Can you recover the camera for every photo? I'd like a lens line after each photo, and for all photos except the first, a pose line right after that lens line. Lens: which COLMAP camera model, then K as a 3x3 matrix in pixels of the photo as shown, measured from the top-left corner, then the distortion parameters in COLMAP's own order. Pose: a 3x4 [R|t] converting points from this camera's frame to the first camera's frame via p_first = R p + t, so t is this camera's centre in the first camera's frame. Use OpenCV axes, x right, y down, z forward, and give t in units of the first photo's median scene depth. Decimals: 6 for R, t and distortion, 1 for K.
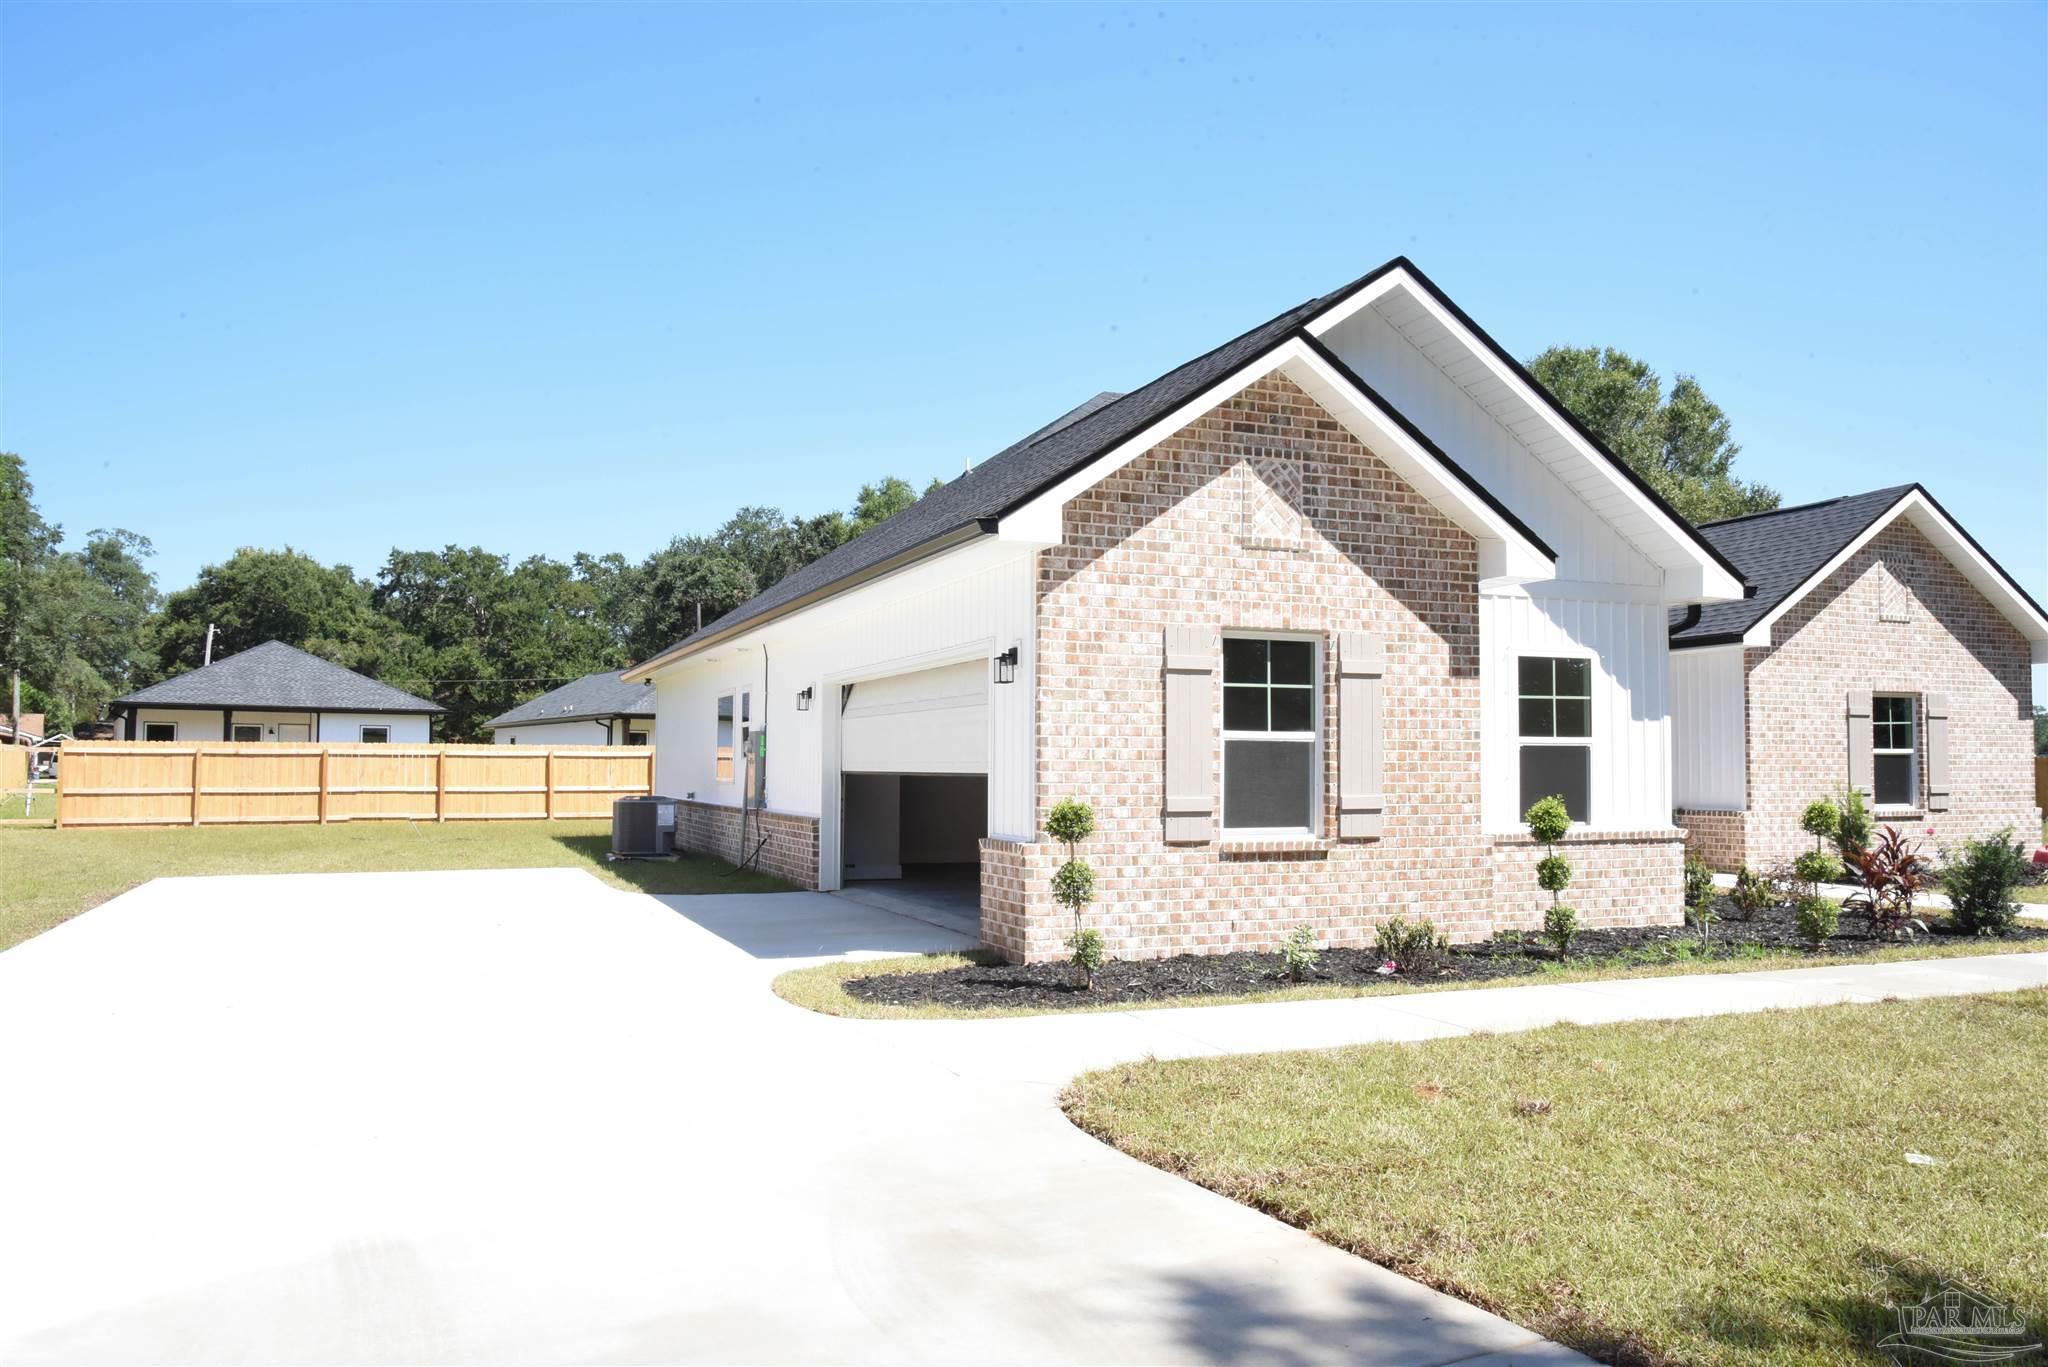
lens RADIAL K [[1571.2, 0, 1024.0], [0, 1571.2, 683.5], [0, 0, 1]] dist [-0.079866, 0.088800]
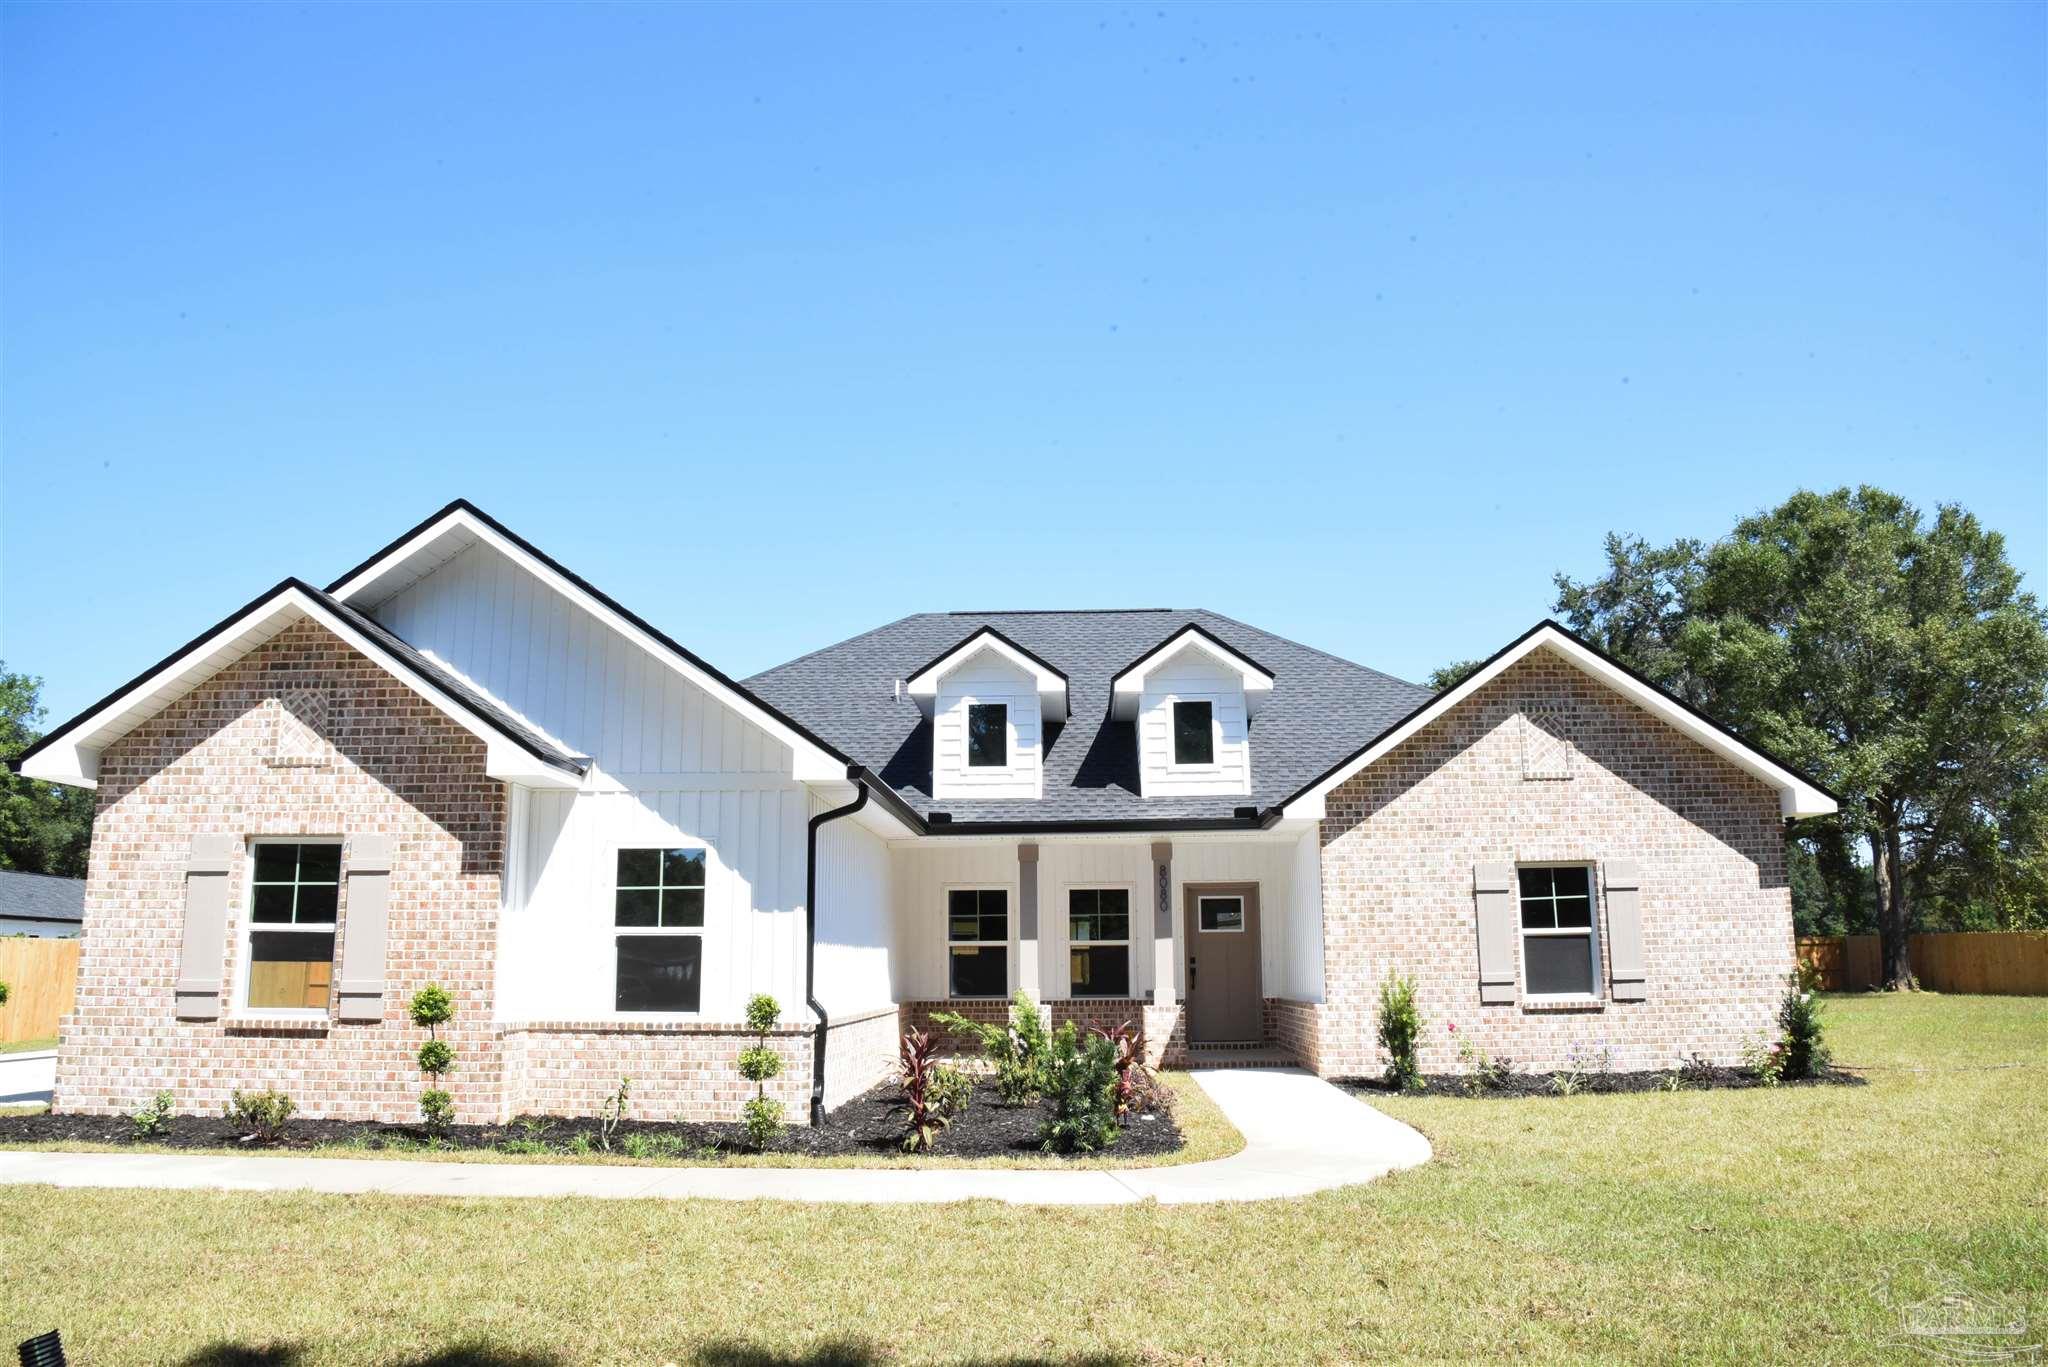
lens RADIAL K [[1425.8, 0, 1024.0], [0, 1425.8, 683.5], [0, 0, 1]] dist [-0.106117, 0.058230]
pose [[0.907450, -0.090594, -0.410278, 1.059058], [0.031648, 0.988442, -0.148261, 0.023903], [0.418967, 0.121555, 0.899828, 0.278854]]
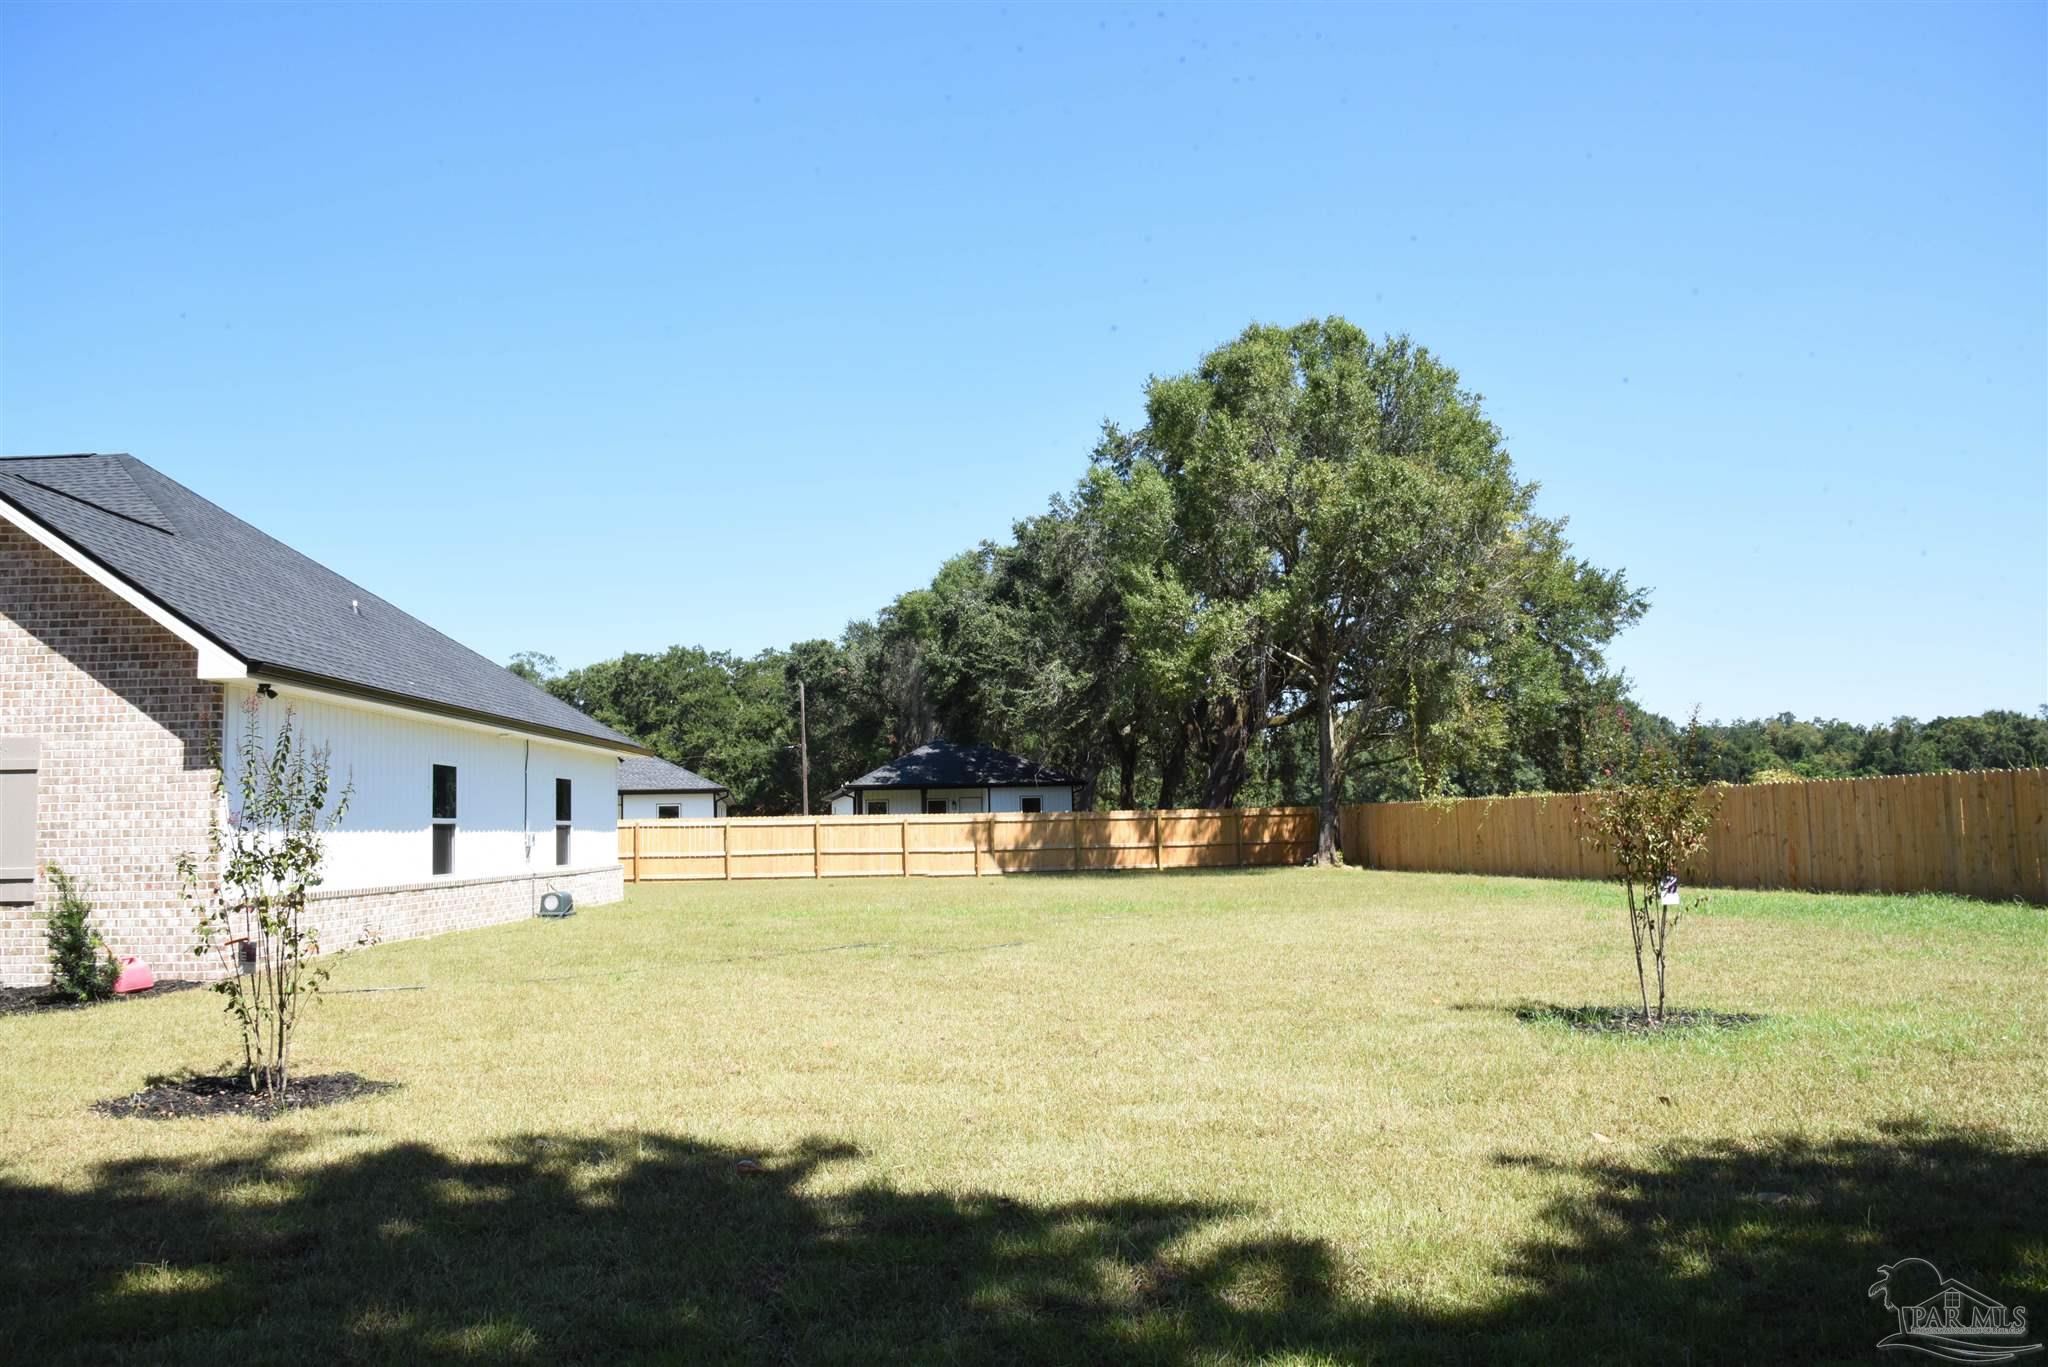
lens RADIAL K [[1425.8, 0, 1024.0], [0, 1425.8, 683.5], [0, 0, 1]] dist [-0.106117, 0.058230]
pose [[0.924654, -0.064074, -0.375380, 2.141253], [0.047160, 0.997422, -0.054084, 0.064038], [0.377878, 0.032306, 0.925292, 1.018770]]
